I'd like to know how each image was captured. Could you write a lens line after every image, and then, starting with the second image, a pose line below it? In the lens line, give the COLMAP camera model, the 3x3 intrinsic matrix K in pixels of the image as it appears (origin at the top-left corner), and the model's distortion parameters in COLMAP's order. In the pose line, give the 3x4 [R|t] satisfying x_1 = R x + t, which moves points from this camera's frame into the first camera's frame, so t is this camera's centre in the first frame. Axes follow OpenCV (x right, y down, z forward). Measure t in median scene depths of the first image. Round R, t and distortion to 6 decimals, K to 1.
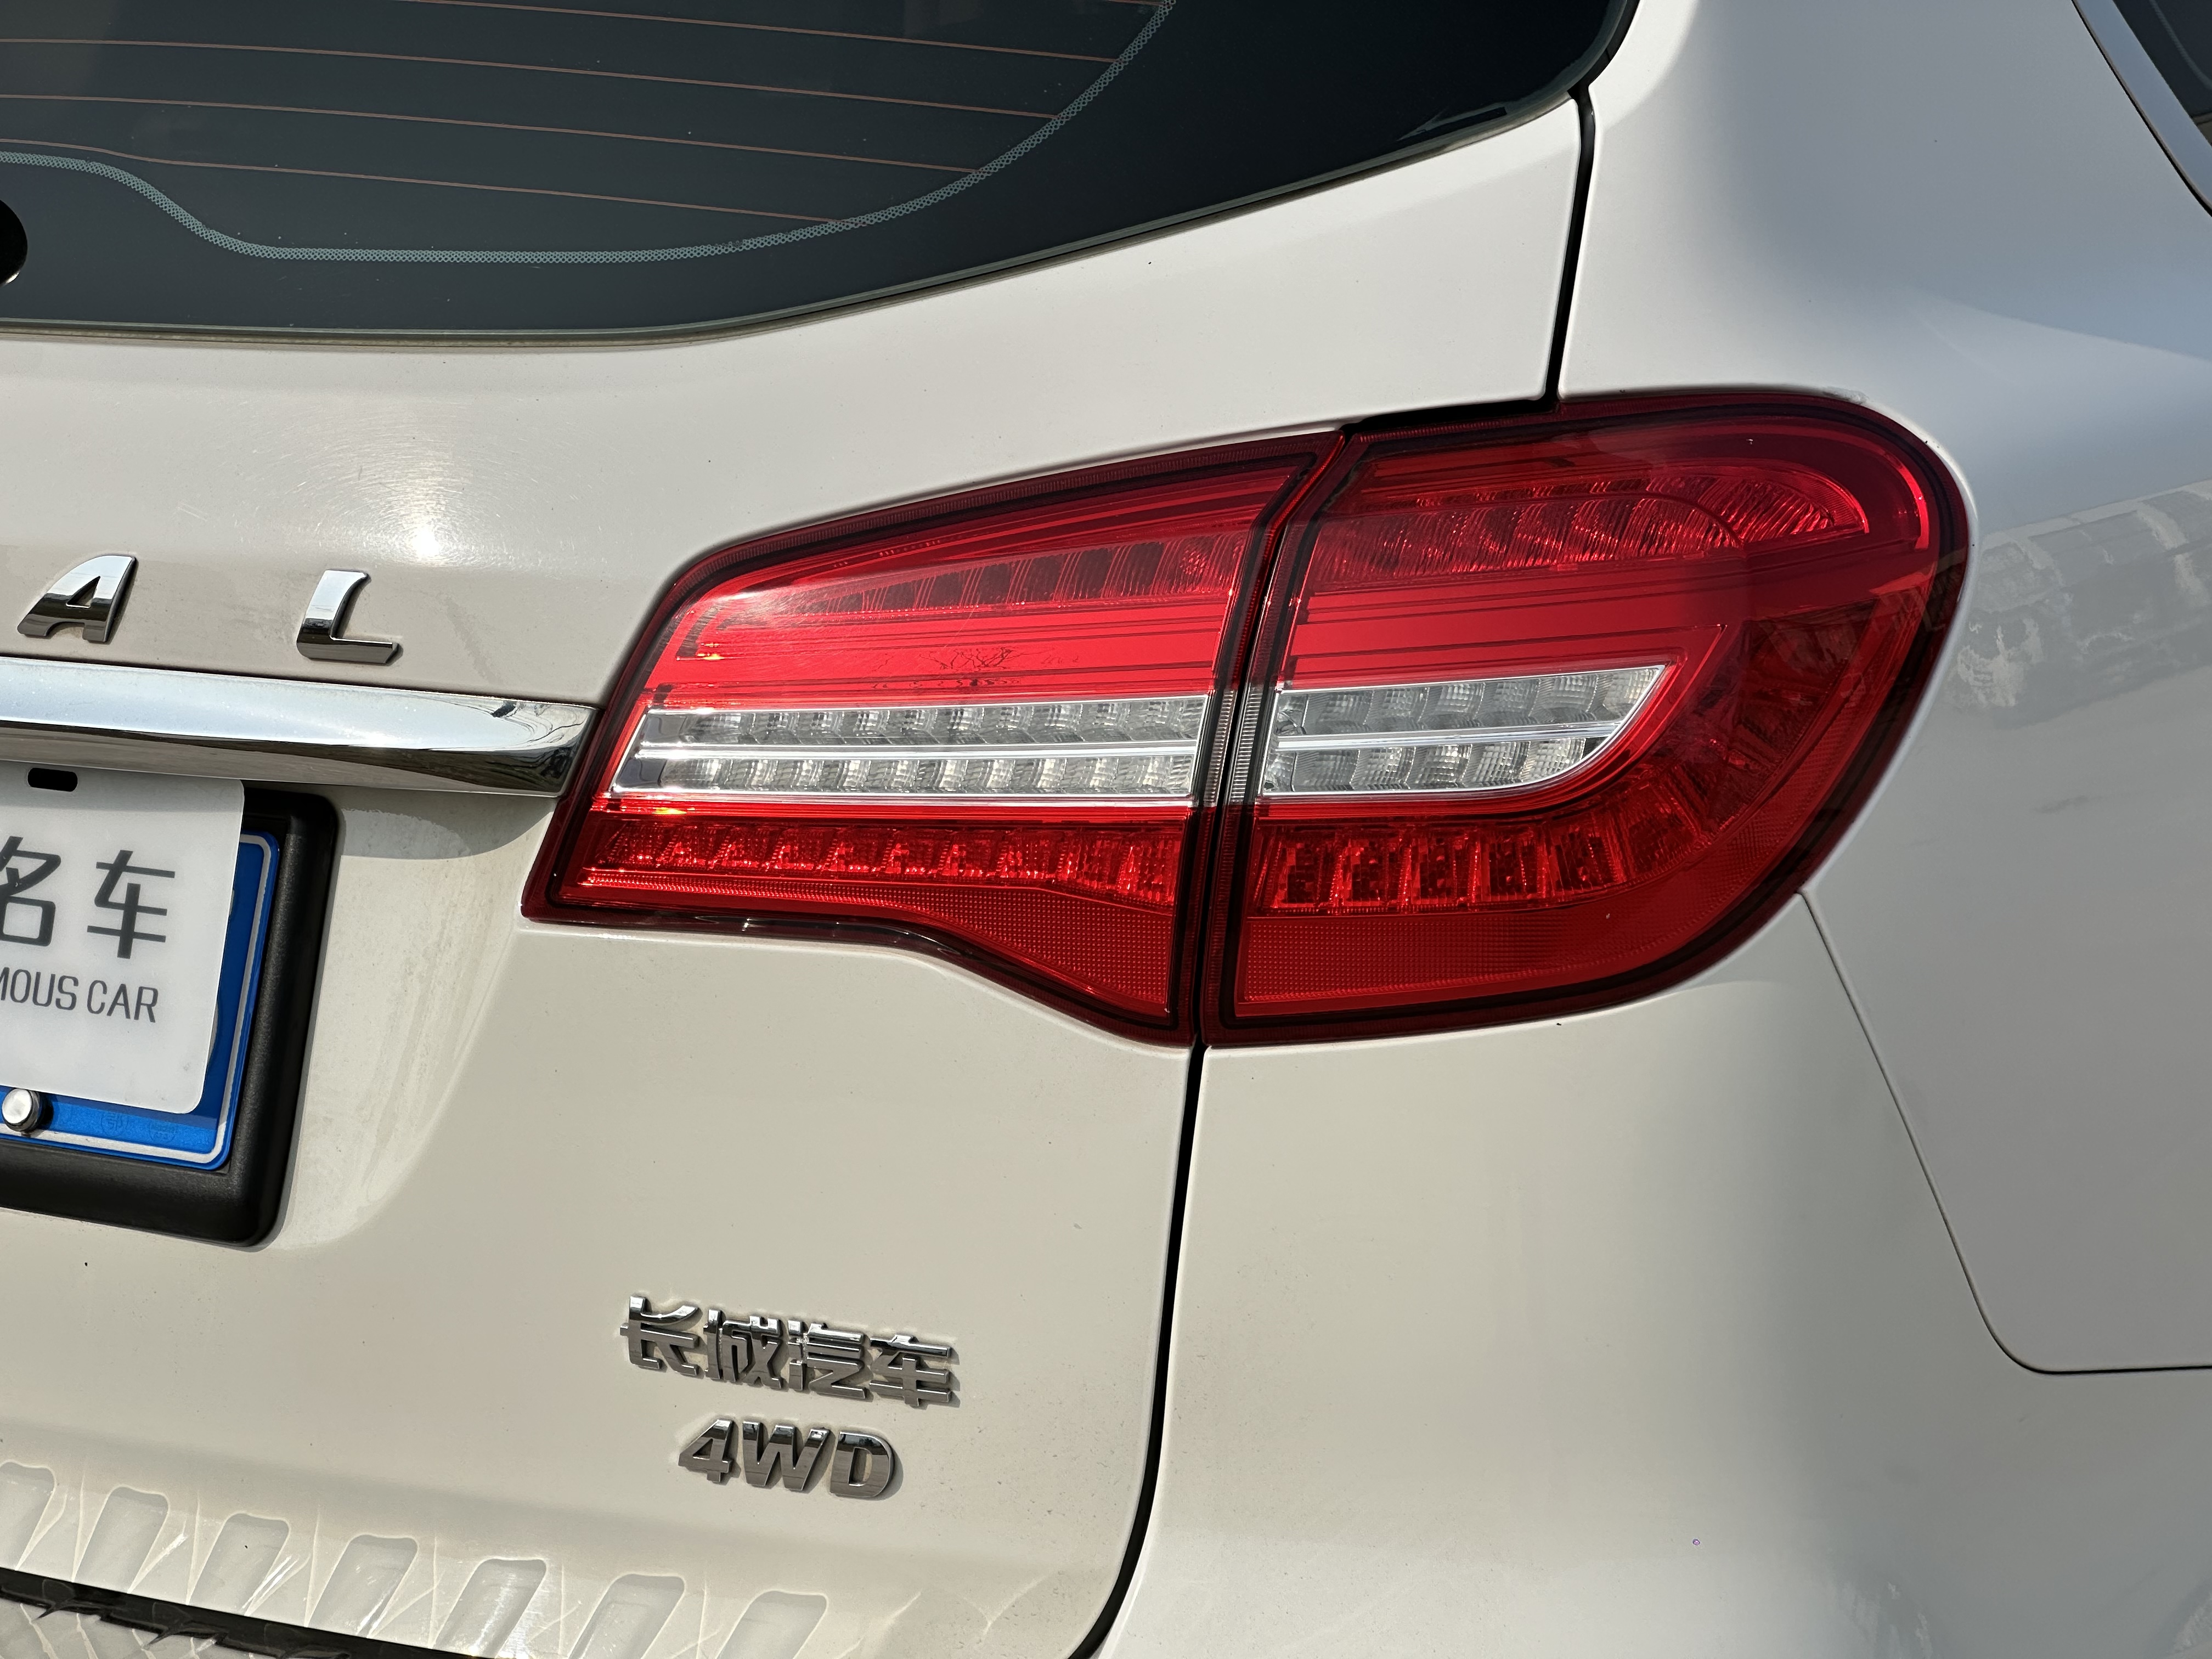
lens RADIAL K [[5013.2, 0, 1105.7], [0, 5013.2, 834.5], [0, 0, 1]] dist [0.163257, 0.000000]
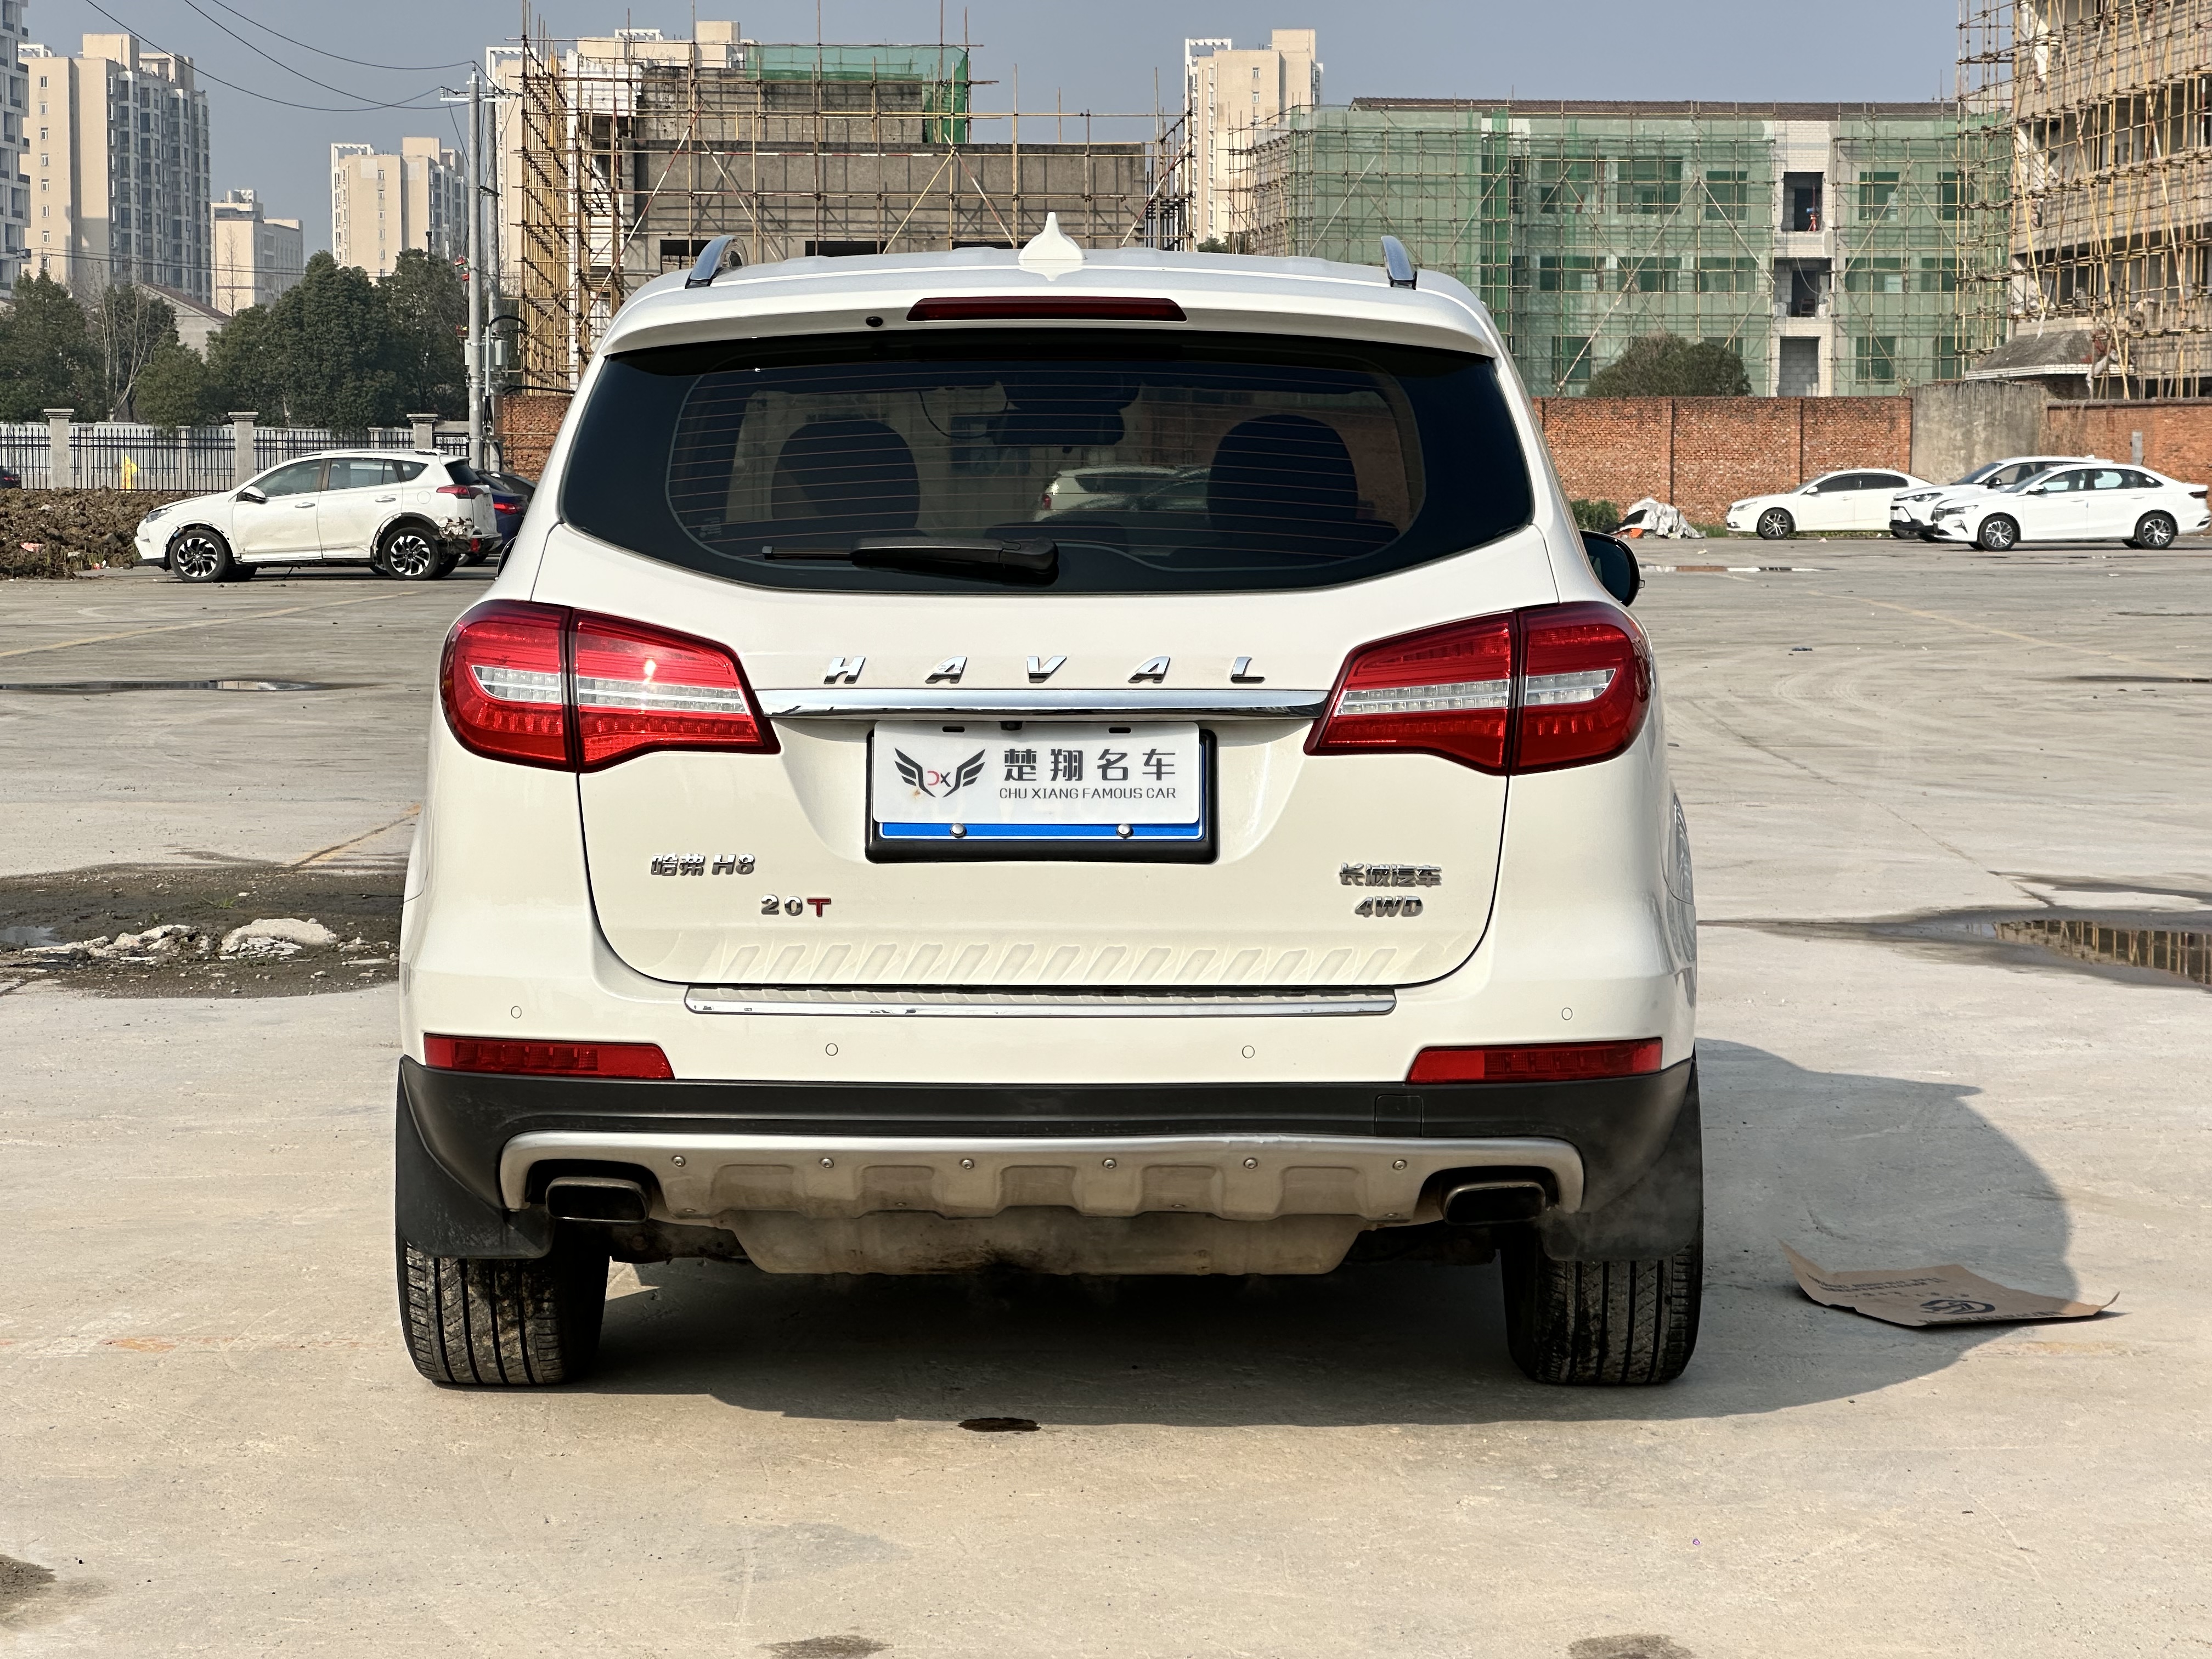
lens RADIAL K [[5013.2, 0, 1104.2], [0, 5013.2, 825.5], [0, 0, 1]] dist [0.163257, 0.000000]
pose [[0.864918, -0.022542, 0.501407, -1.960563], [0.086314, 0.990788, -0.104347, 0.411541], [-0.494436, 0.133529, 0.858896, -1.871213]]
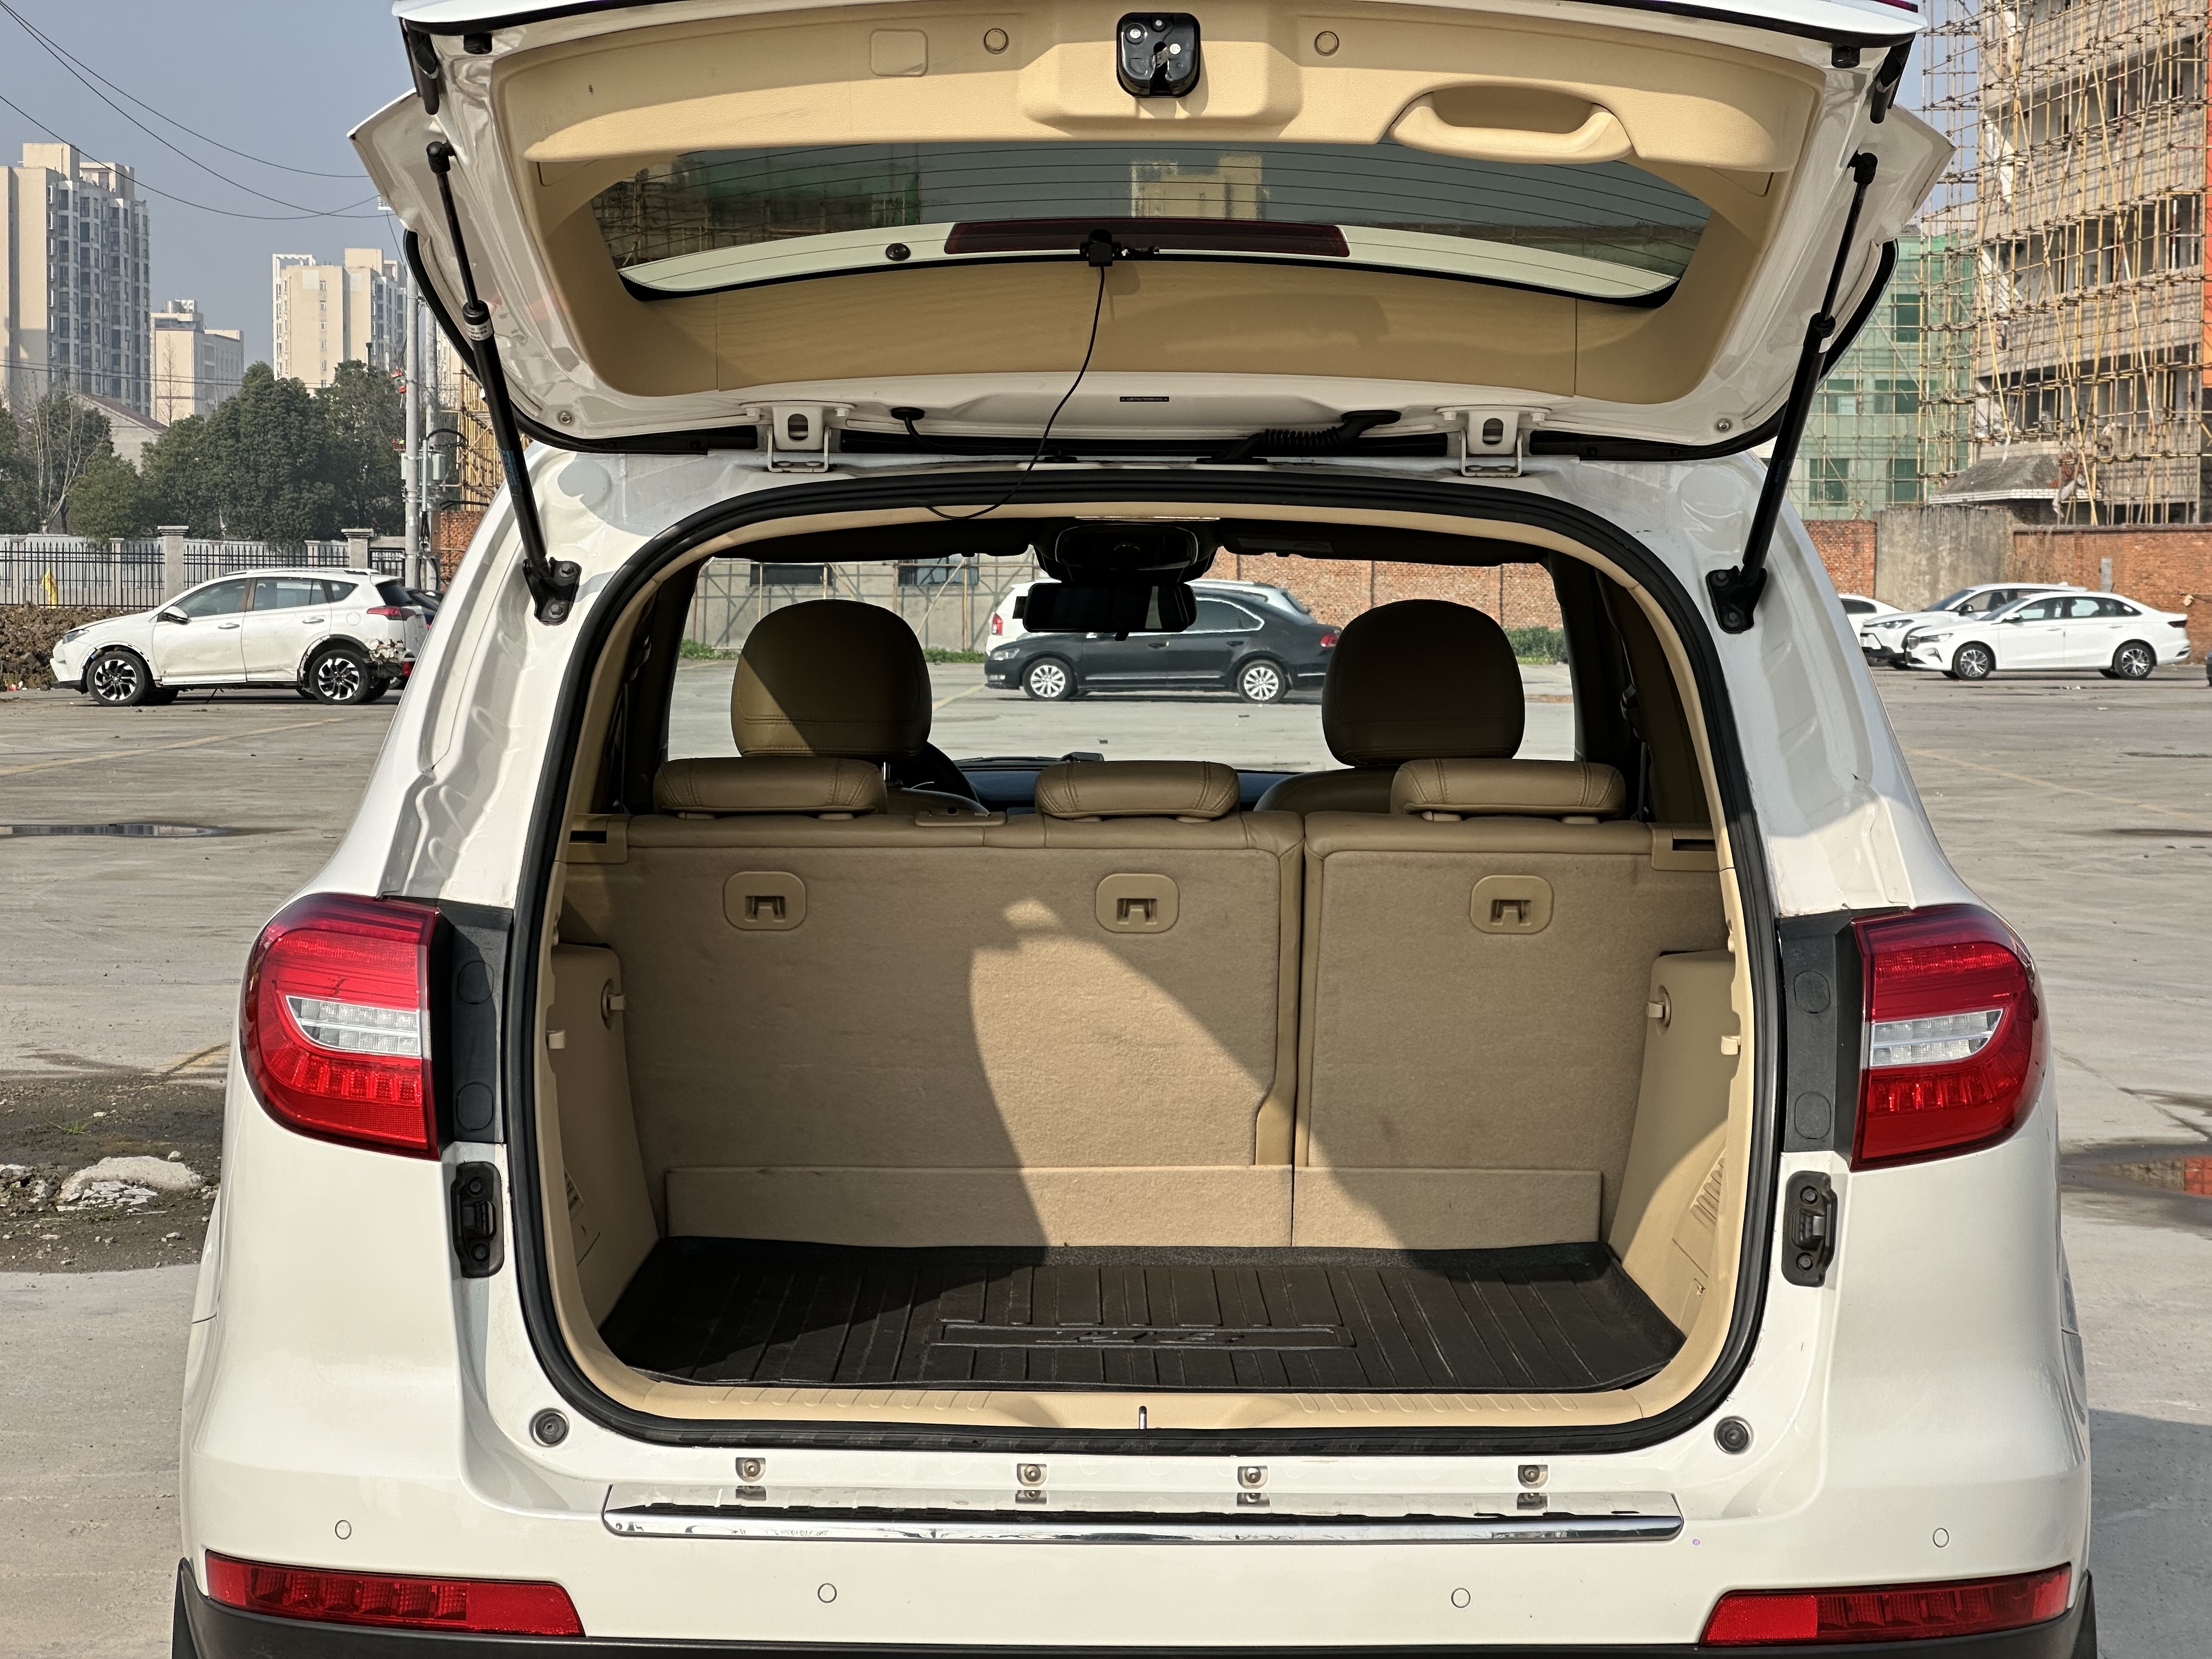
lens RADIAL K [[5013.2, 0, 1104.2], [0, 5013.2, 817.9], [0, 0, 1]] dist [0.163257, 0.000000]
pose [[0.858981, -0.005889, 0.511973, -1.453779], [0.082623, 0.988423, -0.127254, 0.145200], [-0.505296, 0.151610, 0.849523, -0.850942]]
